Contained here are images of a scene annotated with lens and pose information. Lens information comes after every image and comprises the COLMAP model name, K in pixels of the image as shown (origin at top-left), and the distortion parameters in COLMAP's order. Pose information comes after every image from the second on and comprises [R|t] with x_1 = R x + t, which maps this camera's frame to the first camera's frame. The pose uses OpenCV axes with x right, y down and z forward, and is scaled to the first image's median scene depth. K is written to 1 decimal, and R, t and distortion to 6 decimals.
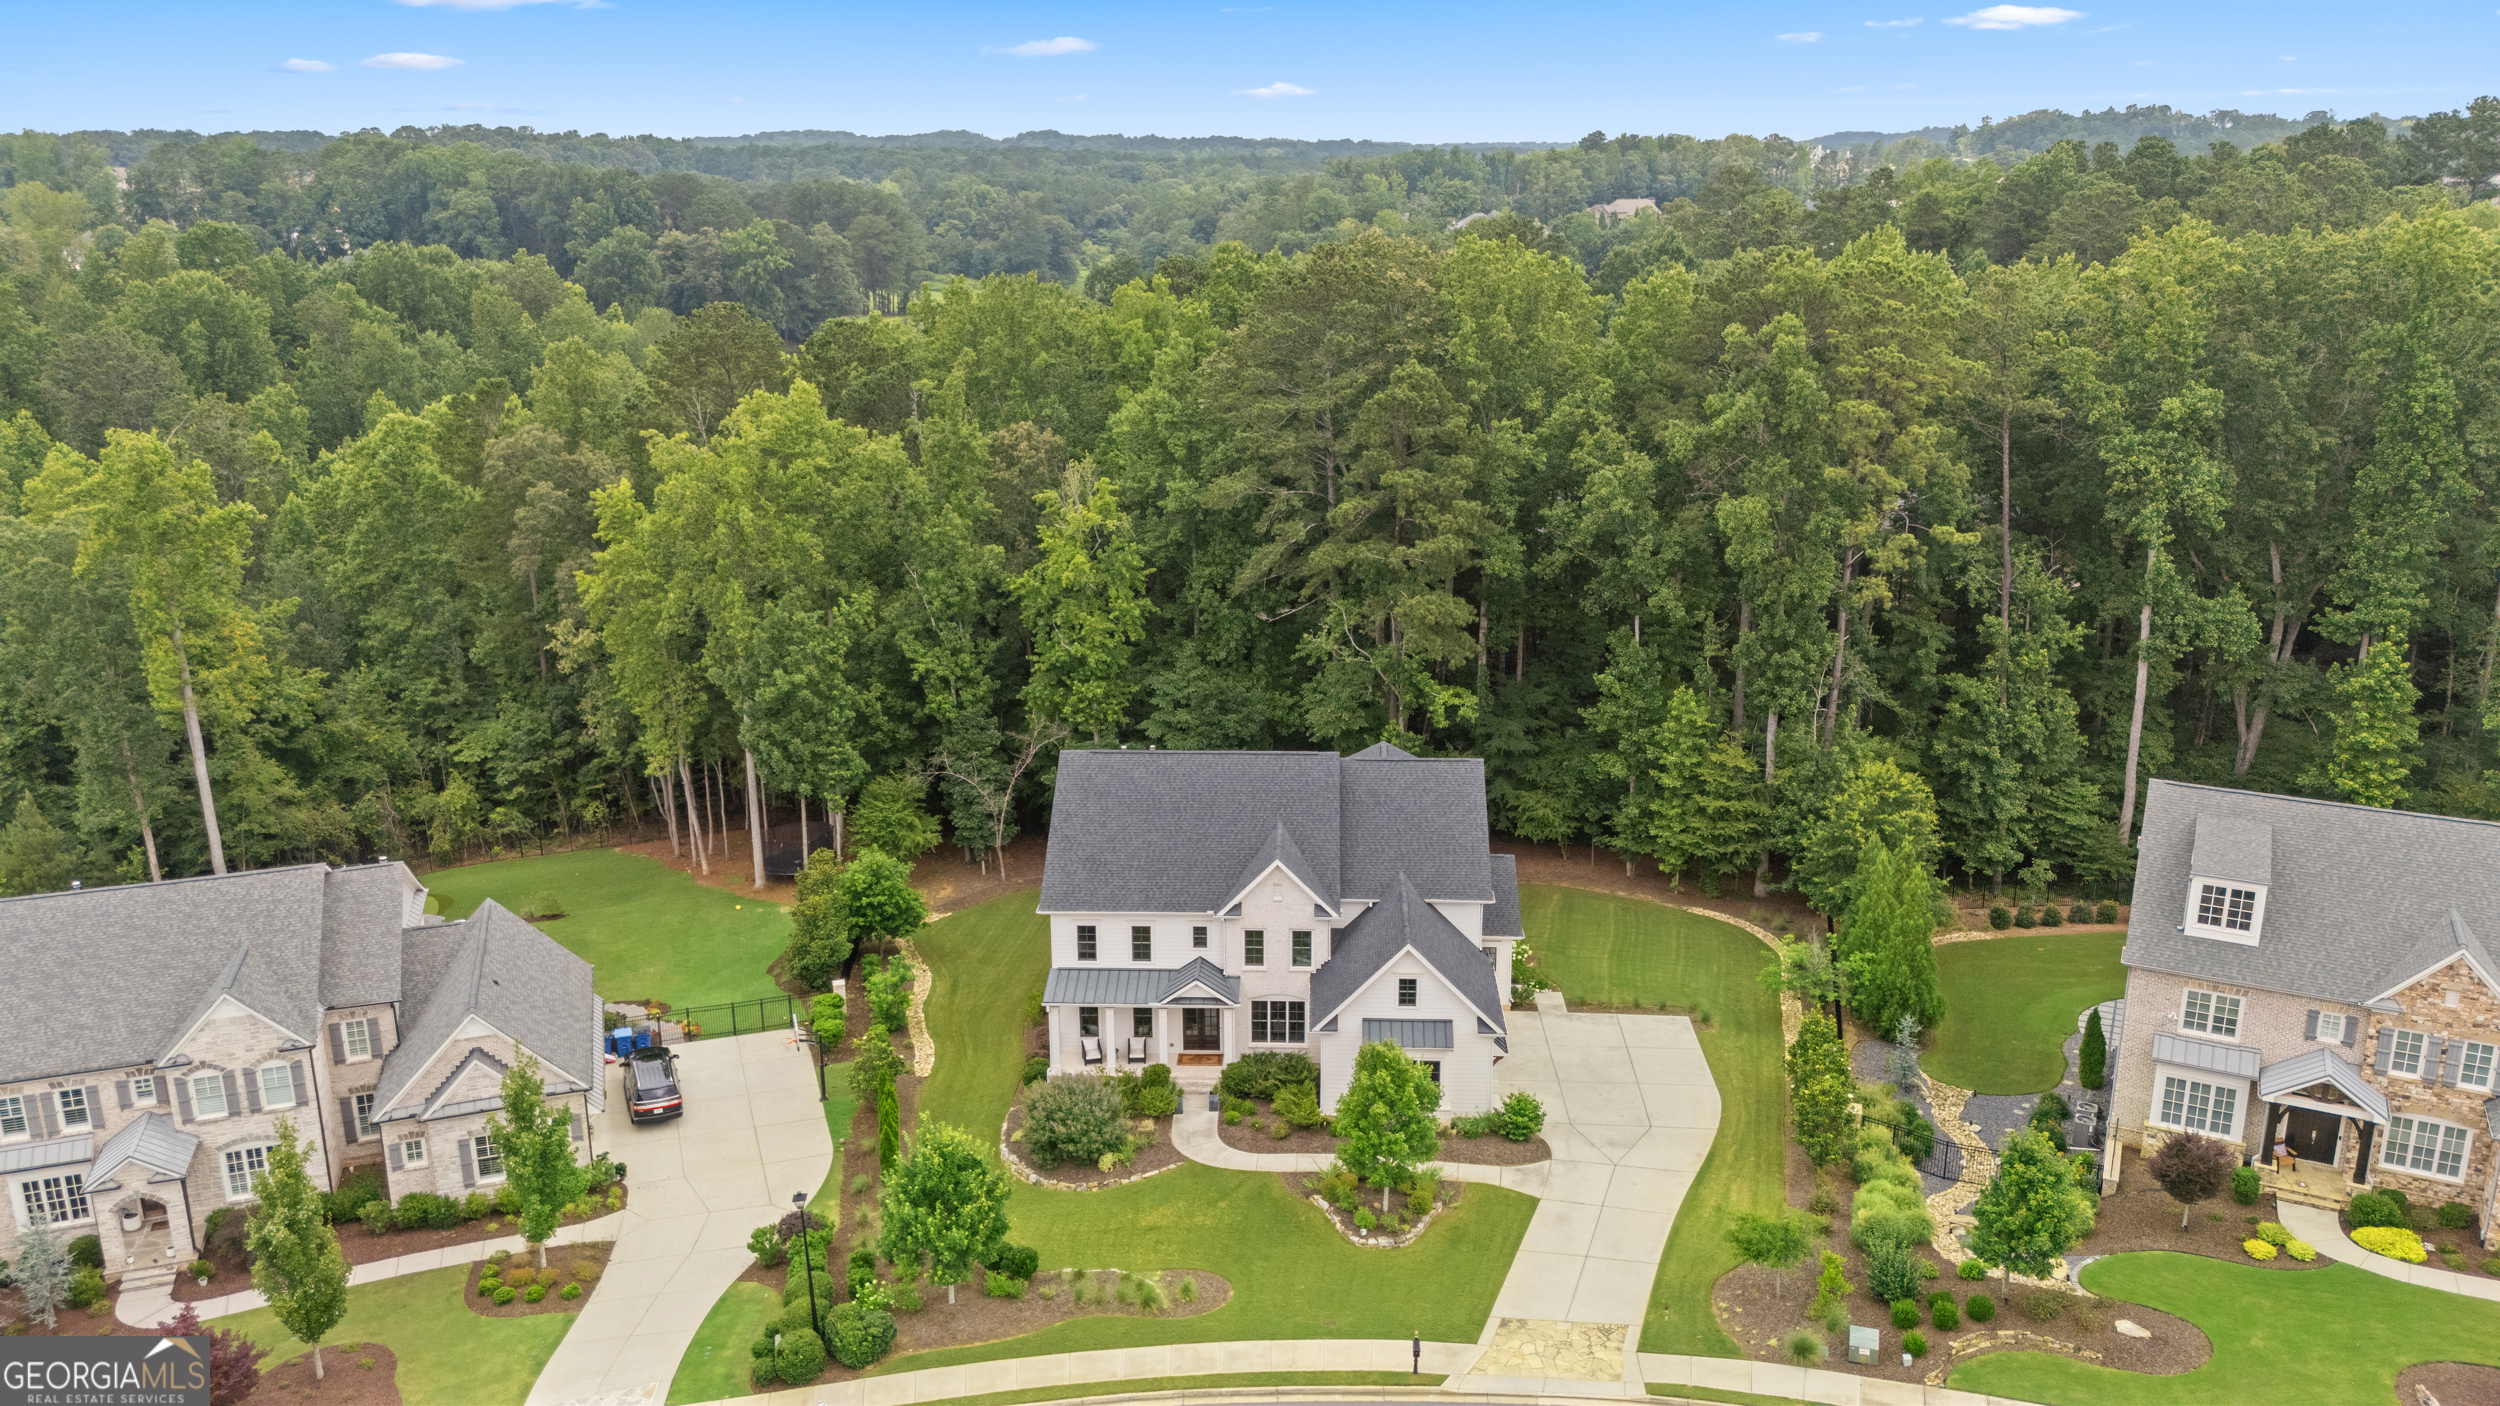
lens RADIAL K [[1828.2, 0, 1240.0], [0, 1828.2, 701.6], [0, 0, 1]] dist [0.064981, -0.004628]
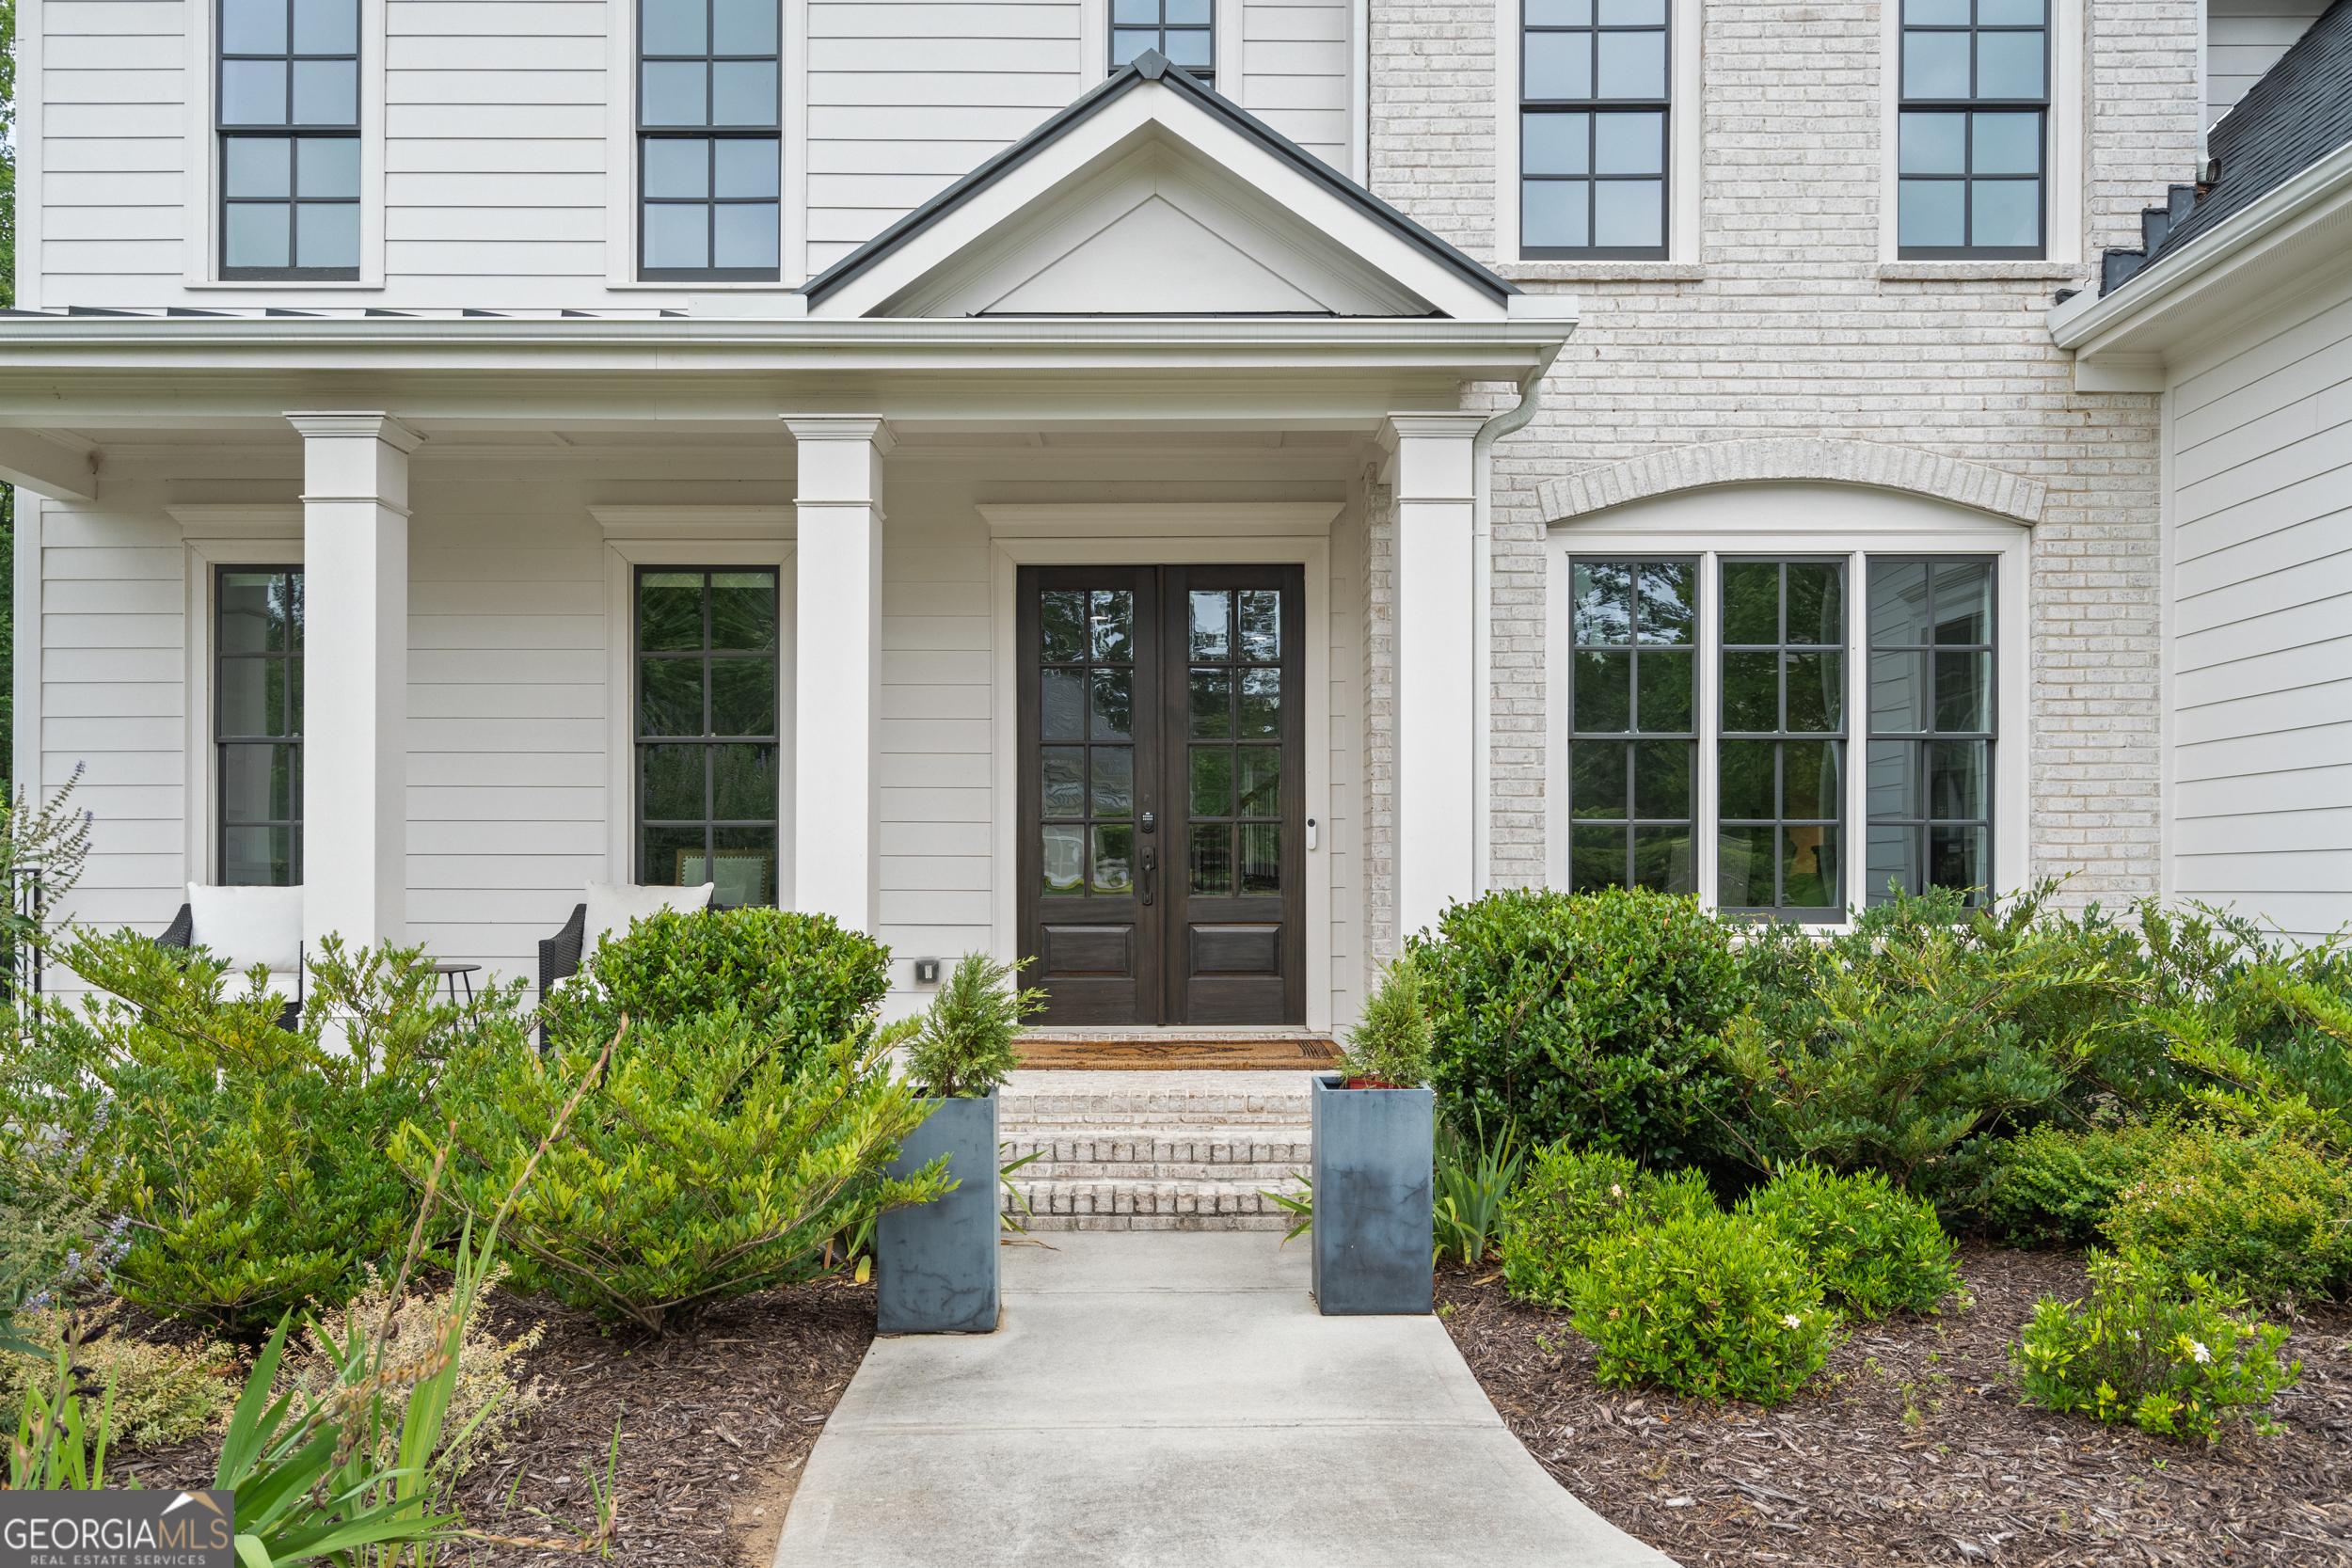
lens RADIAL K [[1861.5, 0, 1180.9], [0, 1861.5, 882.5], [0, 0, 1]] dist [-0.001094, 0.008784]
pose [[0.998951, 0.013885, 0.043630, -0.025529], [-0.001358, 0.961477, -0.274882, 0.221437], [-0.045766, 0.274534, 0.960488, 0.889963]]
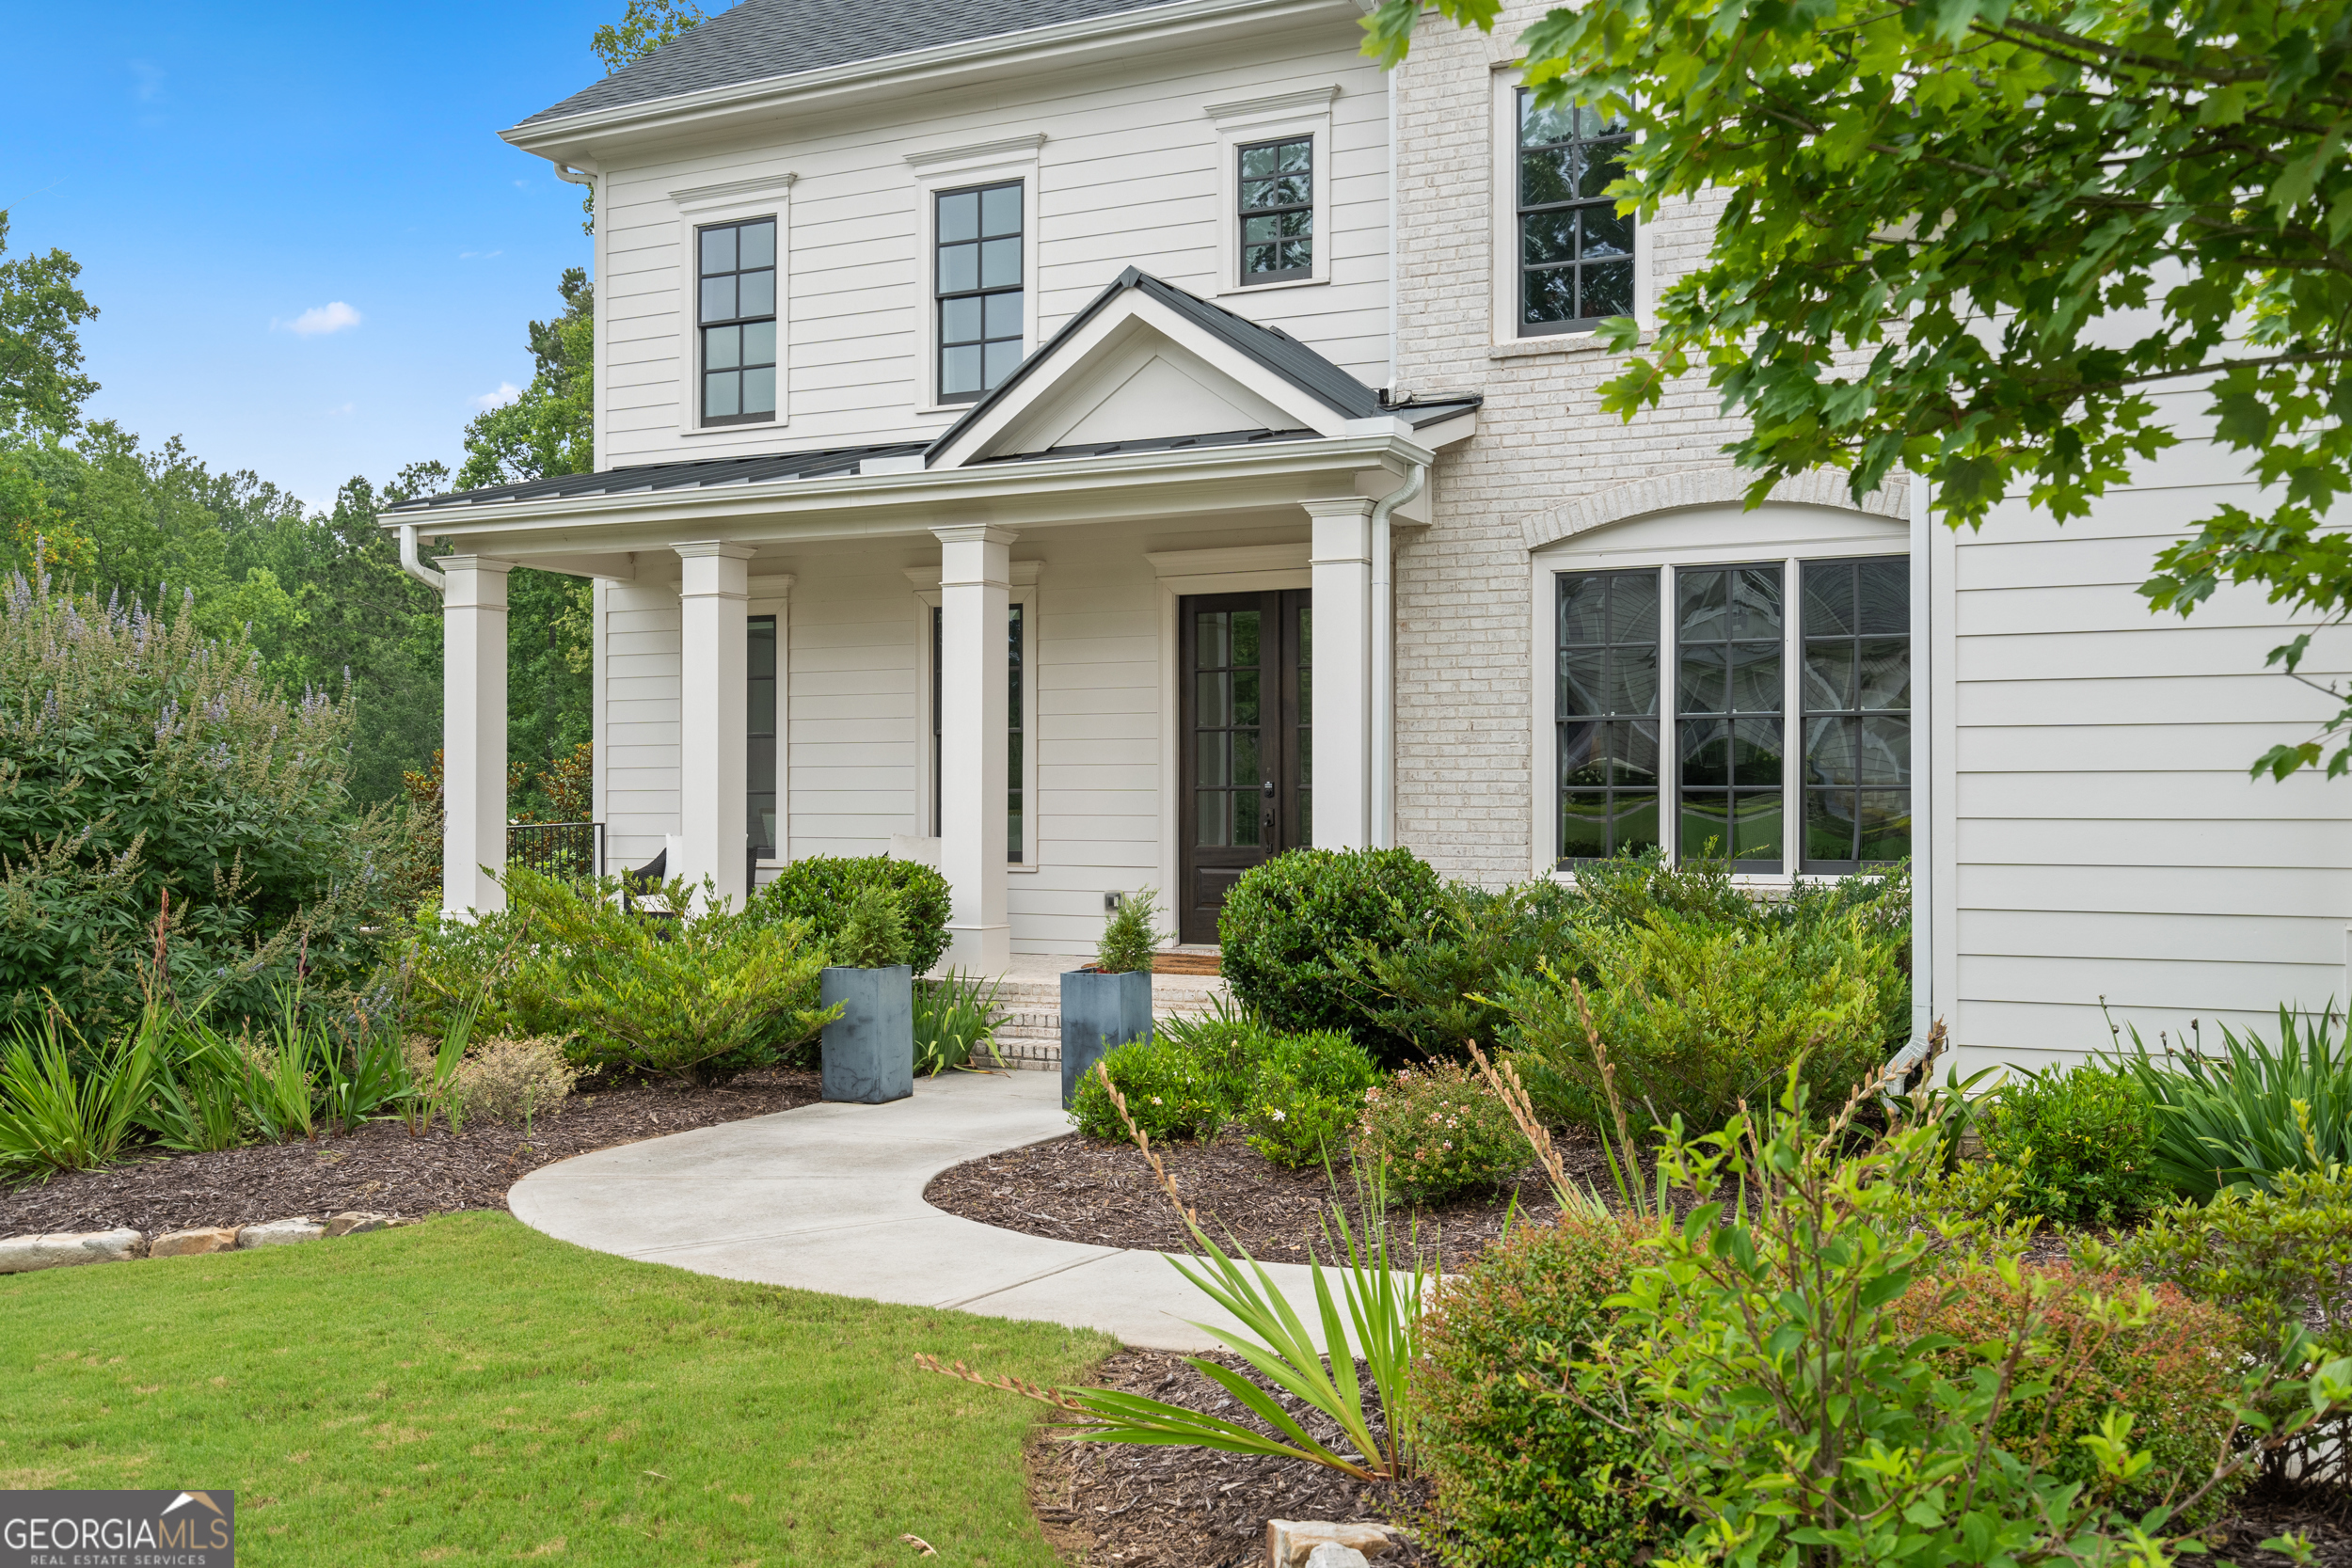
lens RADIAL K [[2284.0, 0, 1129.3], [0, 2284.0, 803.8], [0, 0, 1]] dist [0.006562, 0.000000]
pose [[0.903305, 0.011436, -0.428847, 0.057325], [-0.127471, 0.961651, -0.242857, 0.235127], [0.409624, 0.274039, 0.870121, 0.827271]]
